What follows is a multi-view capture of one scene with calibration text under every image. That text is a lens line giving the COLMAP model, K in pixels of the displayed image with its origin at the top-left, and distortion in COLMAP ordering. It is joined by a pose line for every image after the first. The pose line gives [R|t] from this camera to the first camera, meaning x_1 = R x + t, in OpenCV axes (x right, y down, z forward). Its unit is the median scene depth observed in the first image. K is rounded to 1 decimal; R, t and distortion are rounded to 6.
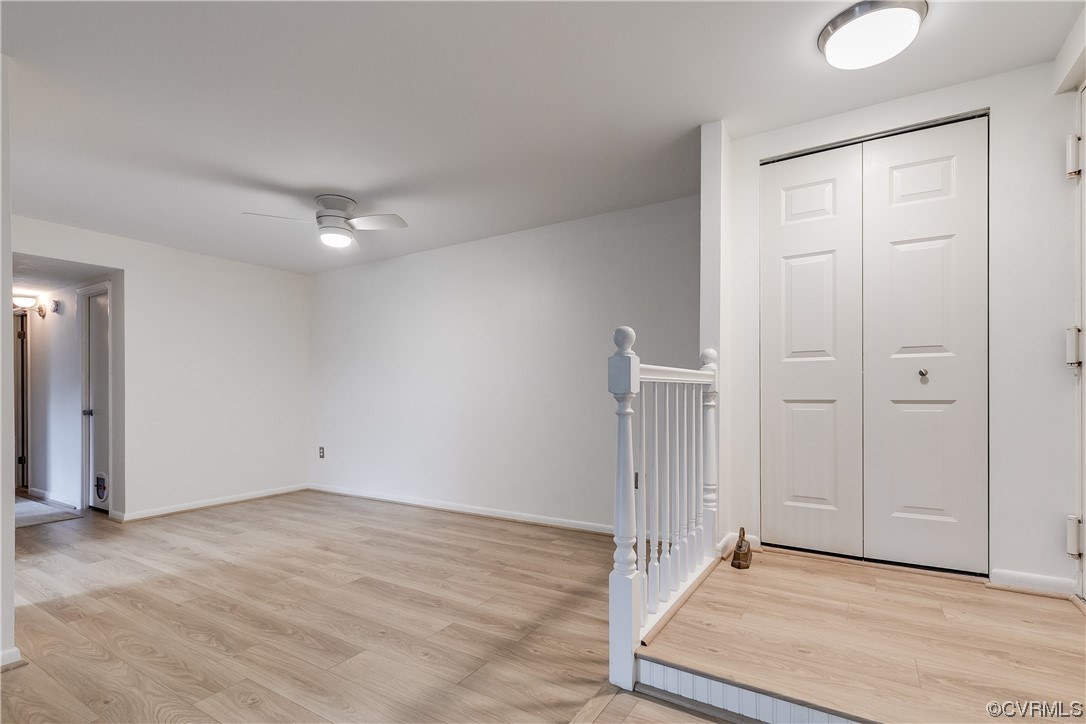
lens RADIAL K [[491.4, 0, 562.8], [0, 491.4, 392.5], [0, 0, 1]] dist [0.021083, -0.005222]
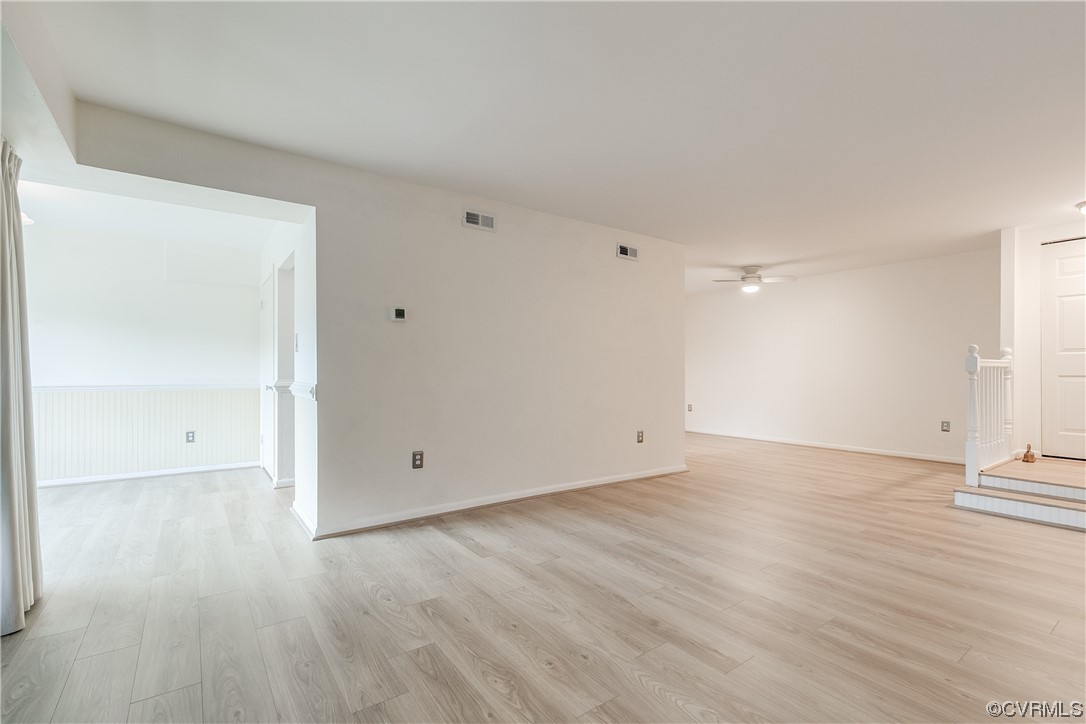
lens RADIAL K [[491.4, 0, 584.4], [0, 491.4, 367.2], [0, 0, 1]] dist [0.021083, -0.005222]
pose [[0.935231, 0.001132, -0.354036, -0.492001], [-0.003681, 0.999972, -0.006527, 0.002781], [0.354019, 0.007407, 0.935209, -1.232088]]
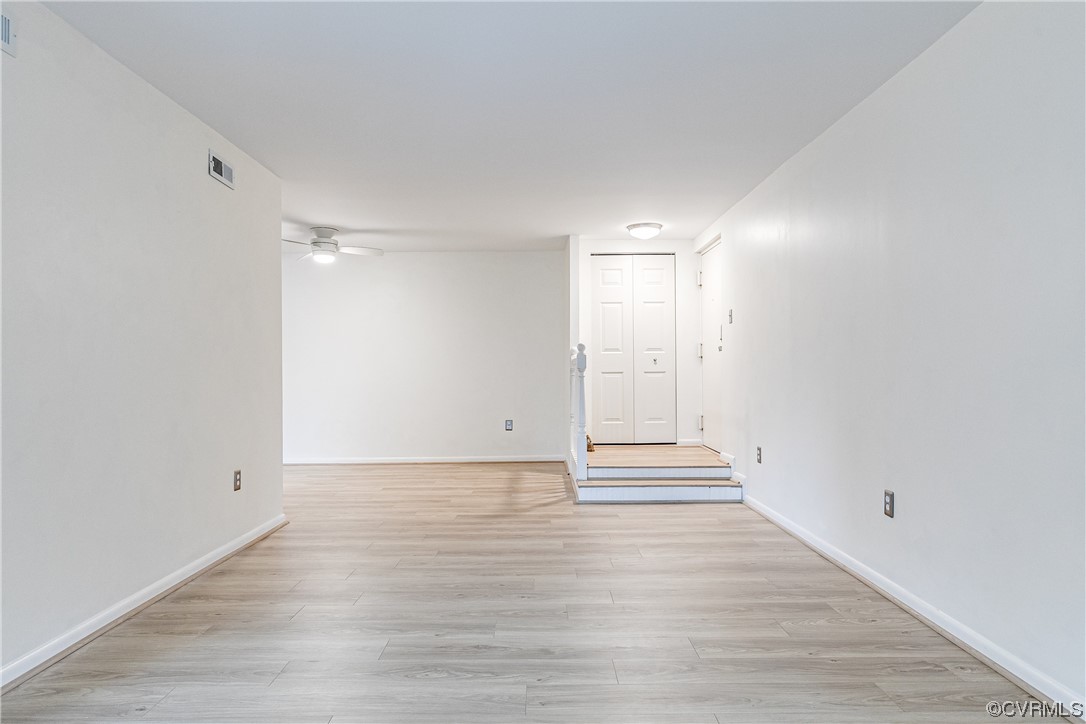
lens RADIAL K [[627.0, 0, 541.6], [0, 627.0, 361.9], [0, 0, 1]] dist [0.006648, 0.000996]
pose [[0.855242, 0.003415, 0.518218, -1.044454], [0.002790, 0.999933, -0.011195, 0.000554], [-0.518221, 0.011020, 0.855176, -1.029752]]
